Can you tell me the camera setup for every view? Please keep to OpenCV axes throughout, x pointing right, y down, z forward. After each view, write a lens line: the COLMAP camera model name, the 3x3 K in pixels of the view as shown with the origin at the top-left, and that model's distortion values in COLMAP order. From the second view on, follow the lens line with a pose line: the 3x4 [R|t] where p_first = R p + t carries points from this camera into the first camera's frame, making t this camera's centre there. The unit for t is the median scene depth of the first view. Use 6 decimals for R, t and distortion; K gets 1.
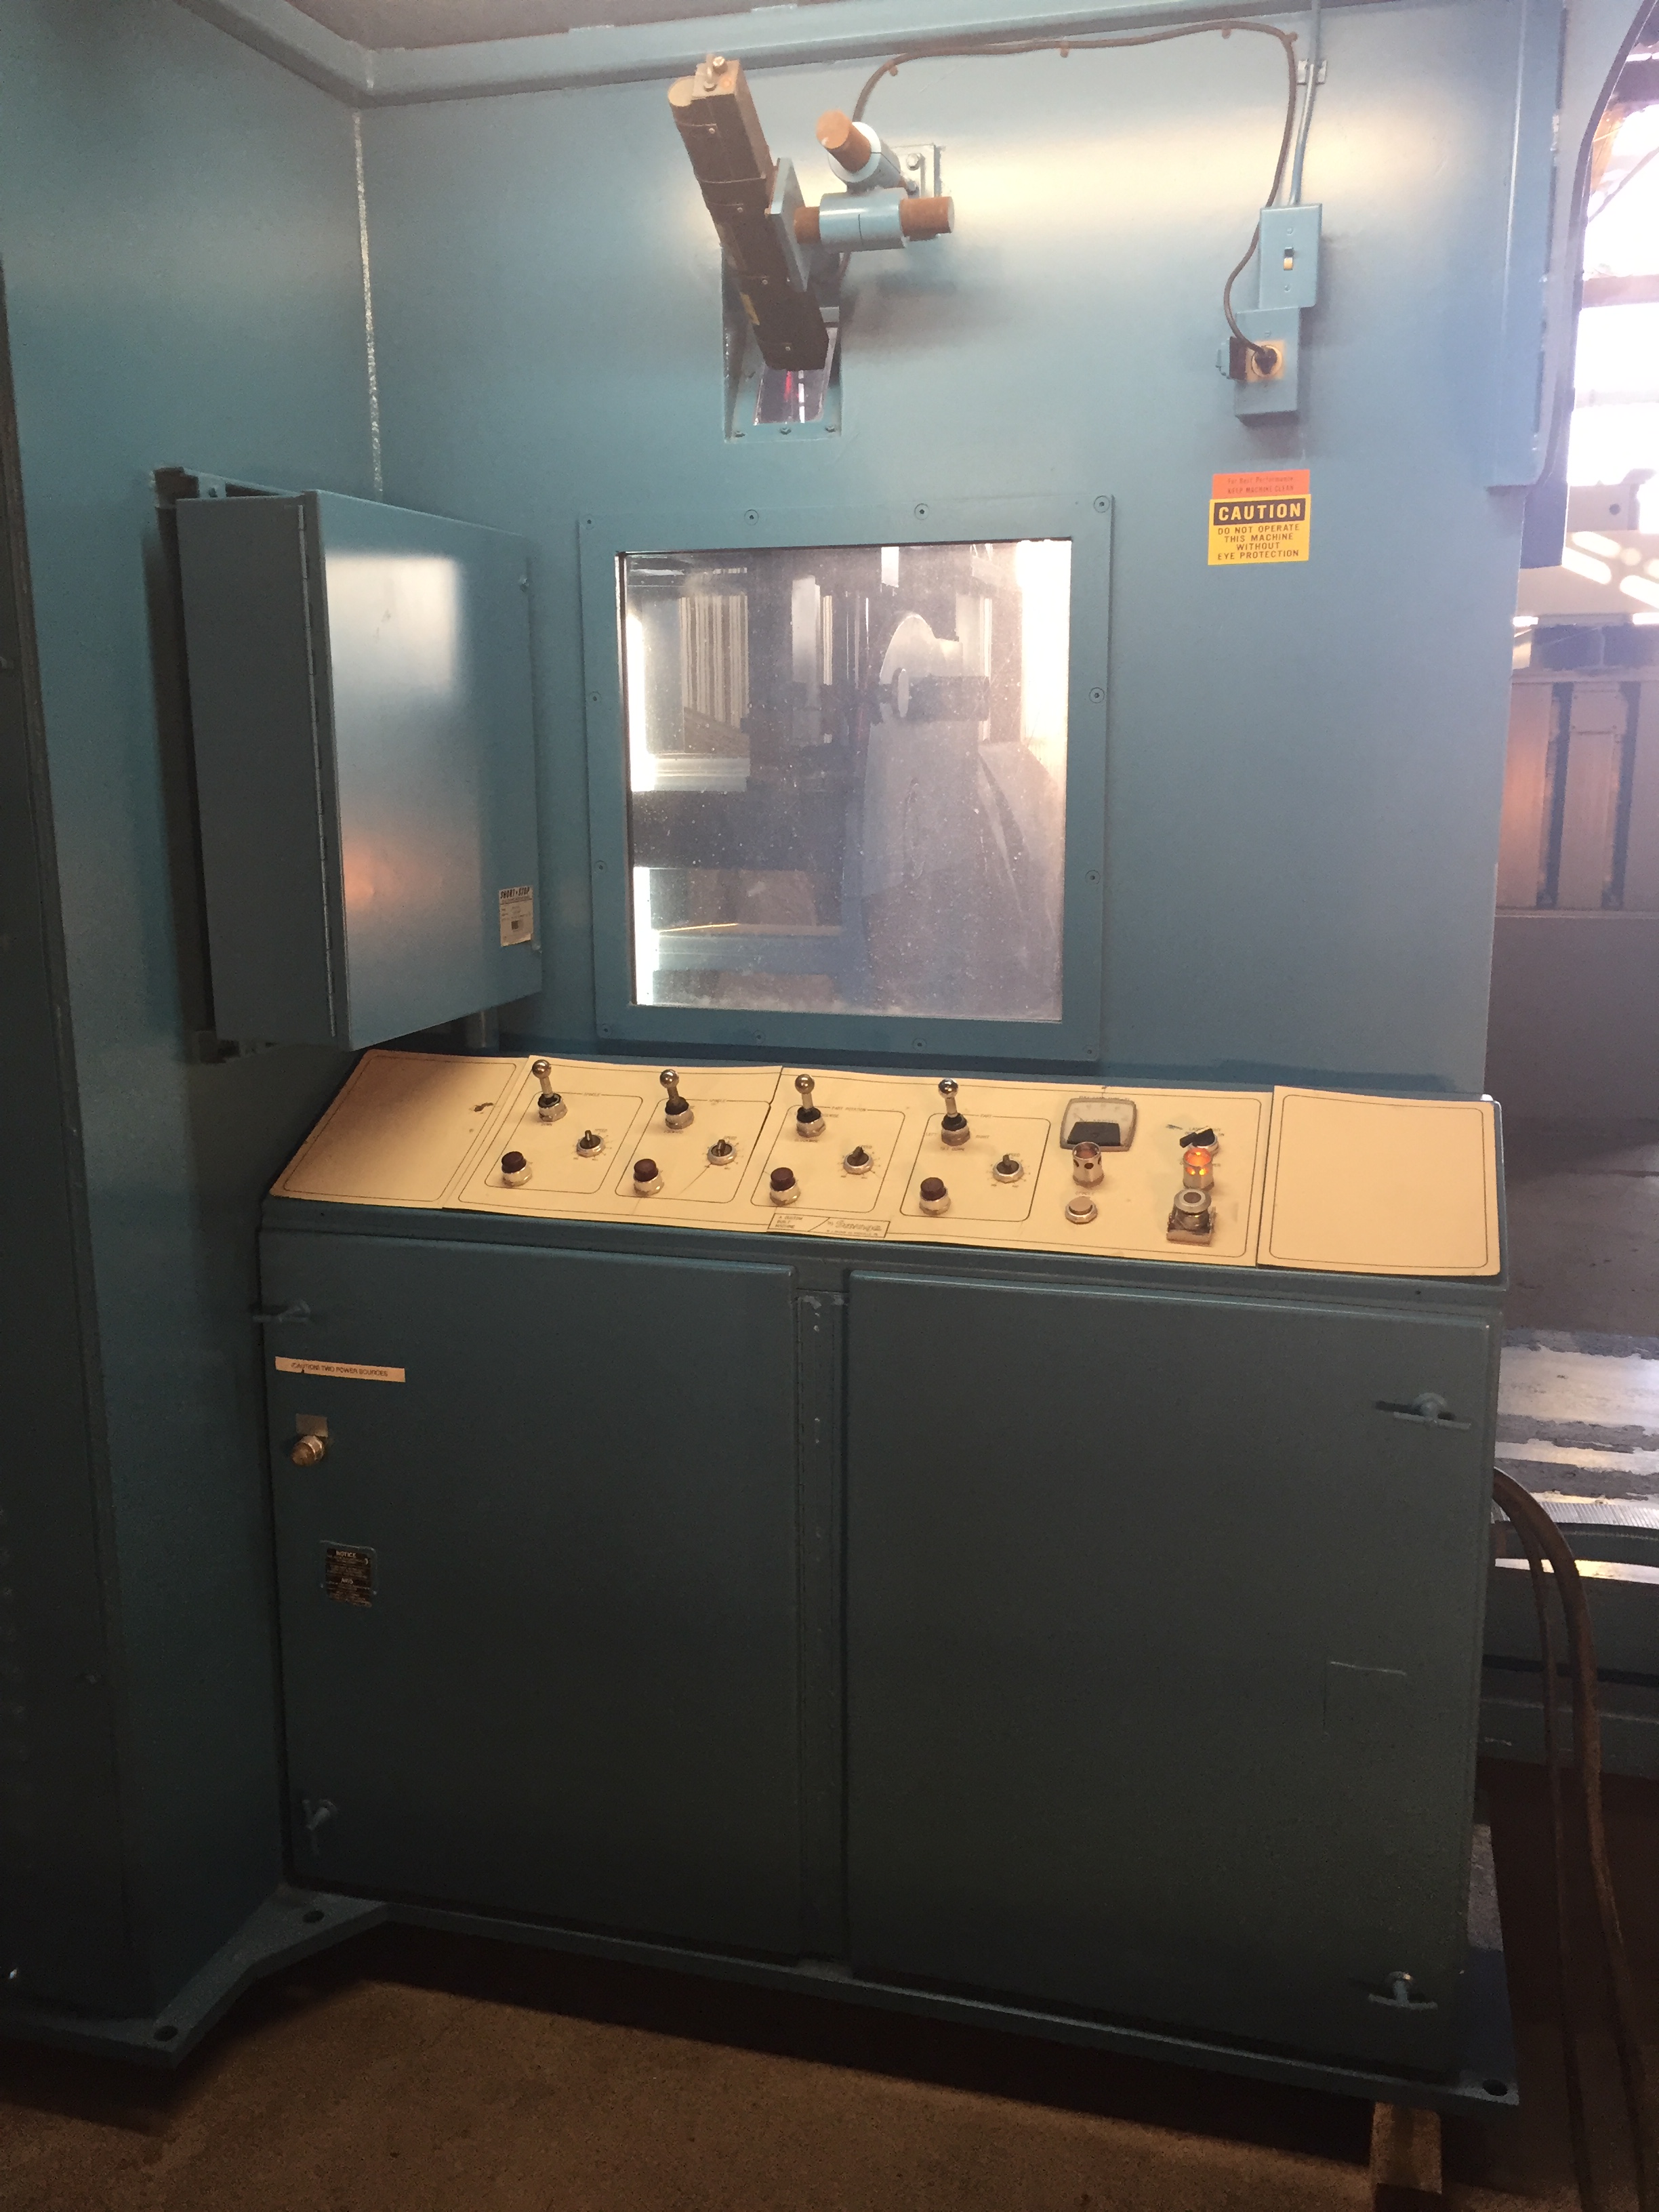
lens RADIAL K [[1906.7, 0, 827.8], [0, 1906.7, 1100.6], [0, 0, 1]] dist [0.060163, -0.029465]
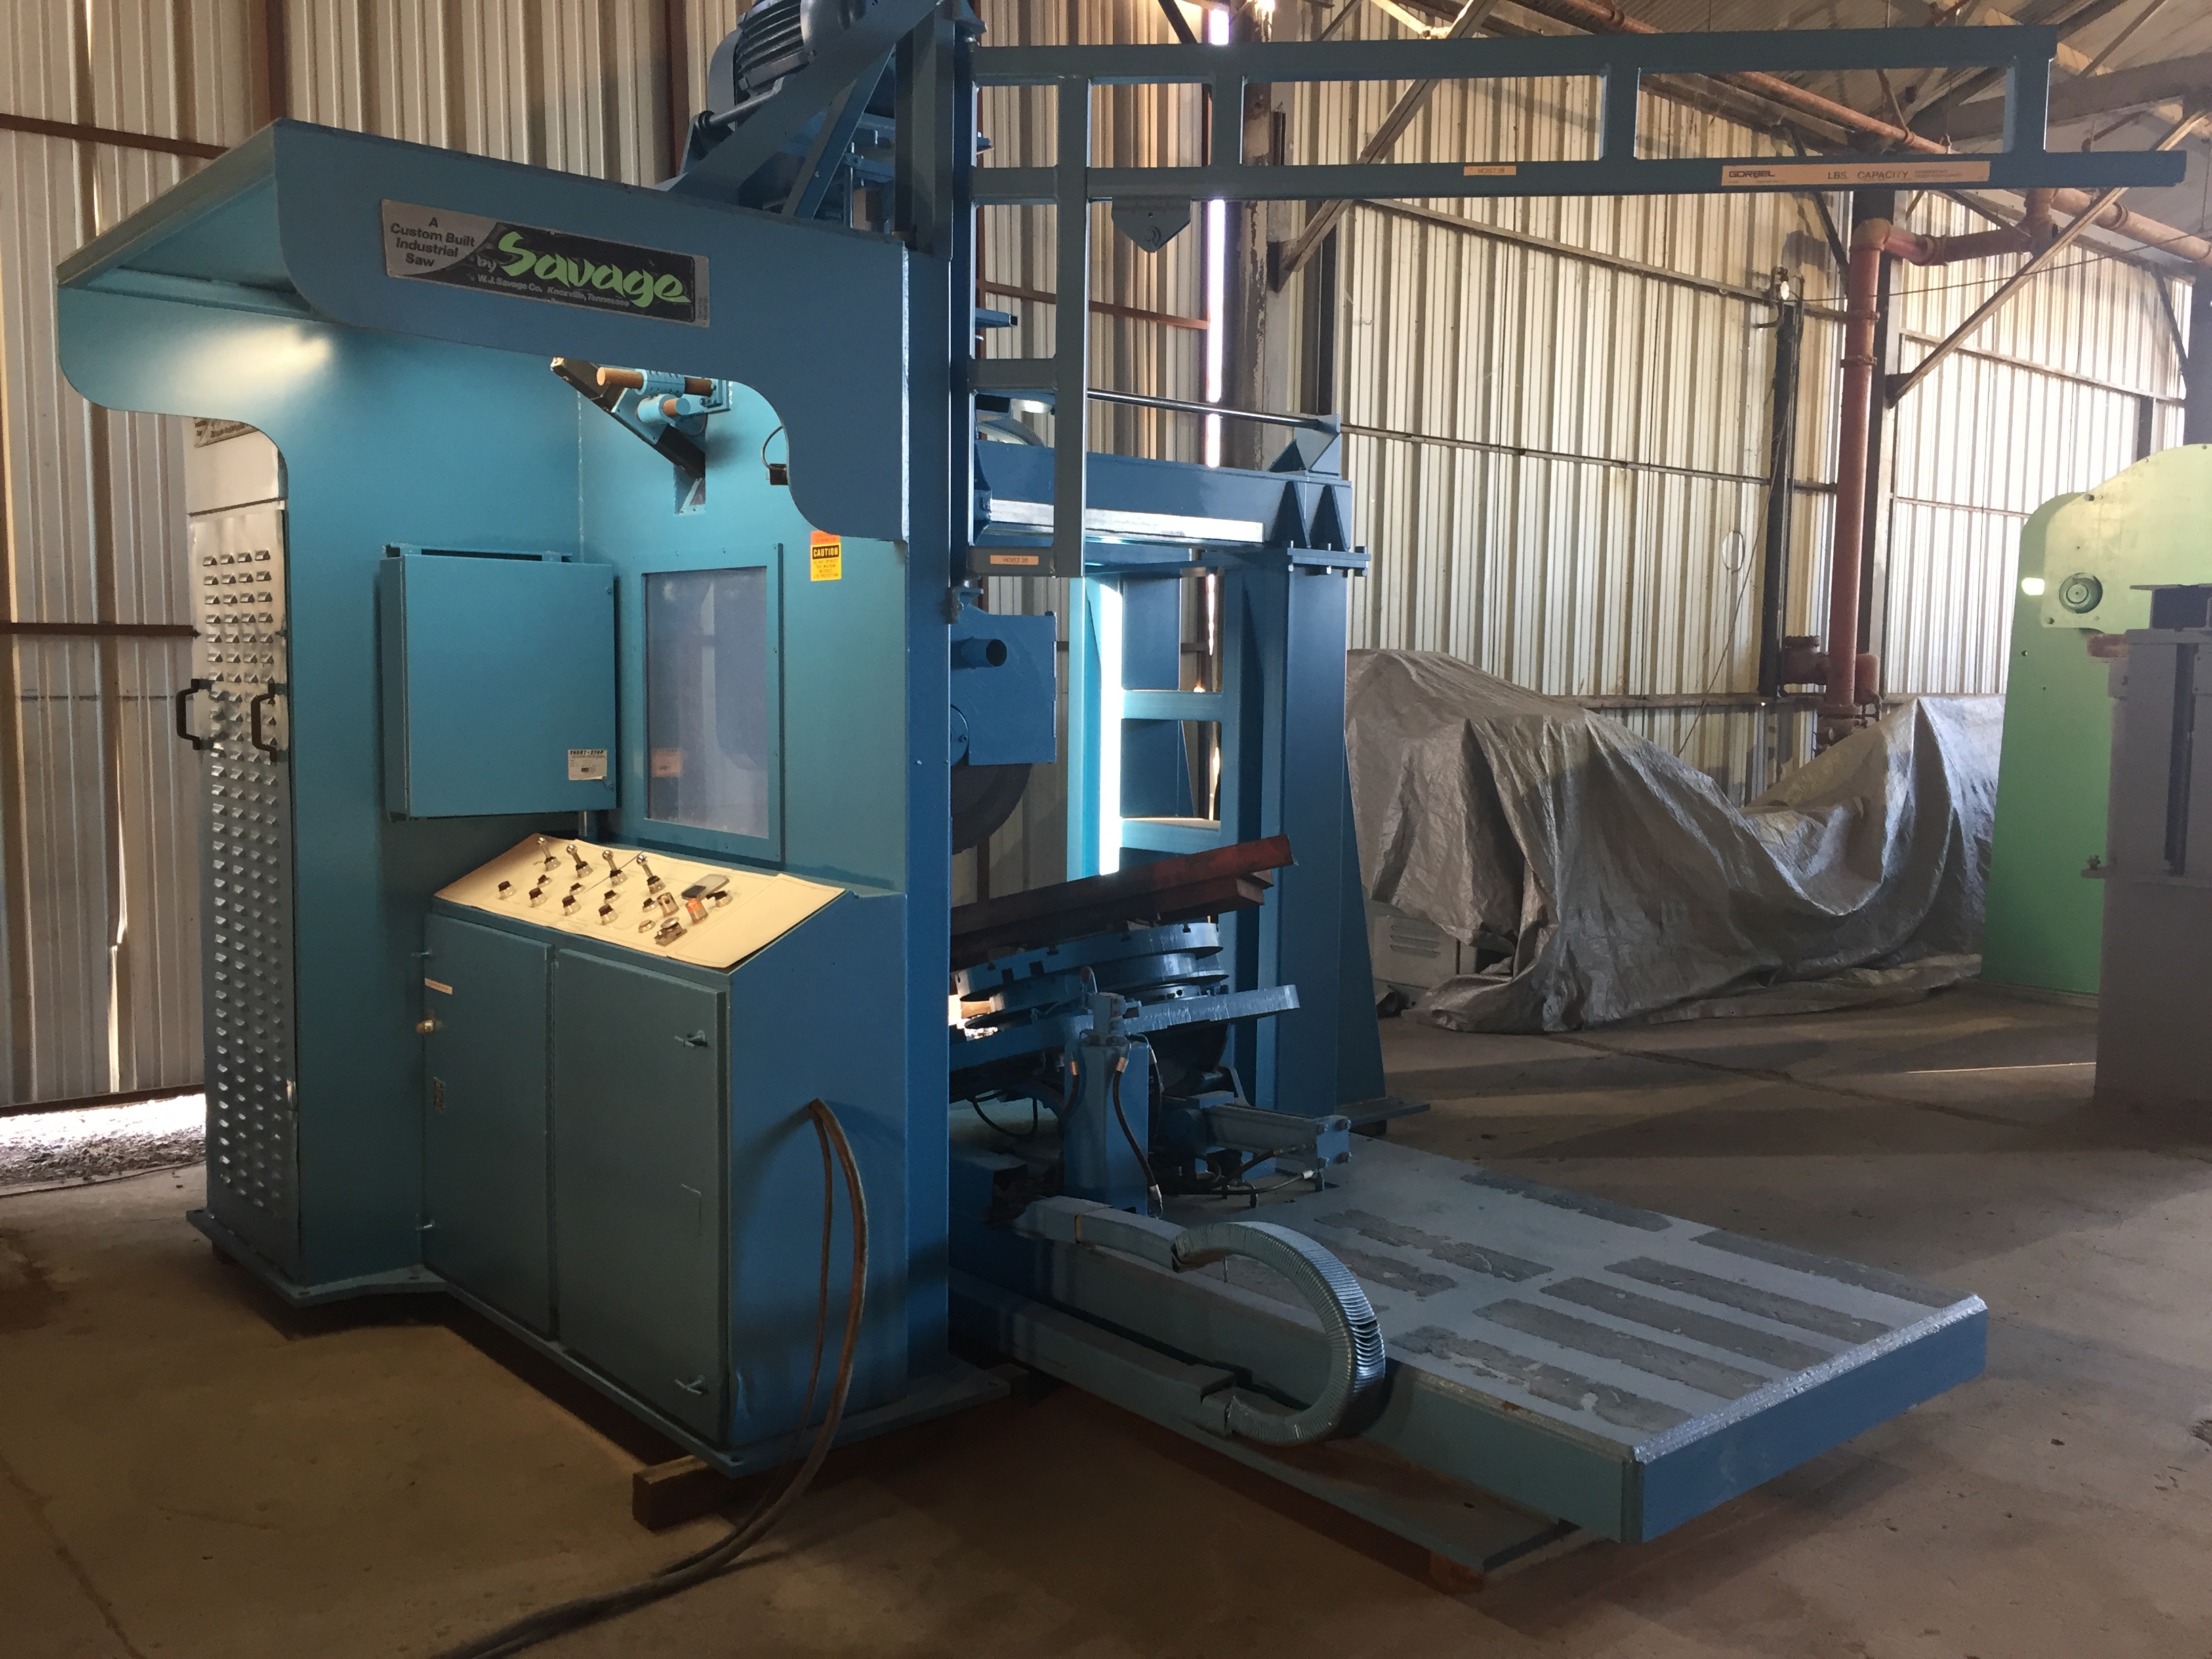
lens RADIAL K [[1906.7, 0, 1110.6], [0, 1906.7, 828.8], [0, 0, 1]] dist [0.060163, -0.029465]
pose [[0.831456, 0.063481, -0.551952, 1.341439], [-0.124811, 0.989400, -0.074221, 0.040227], [0.541390, 0.130602, 0.830566, -0.266205]]
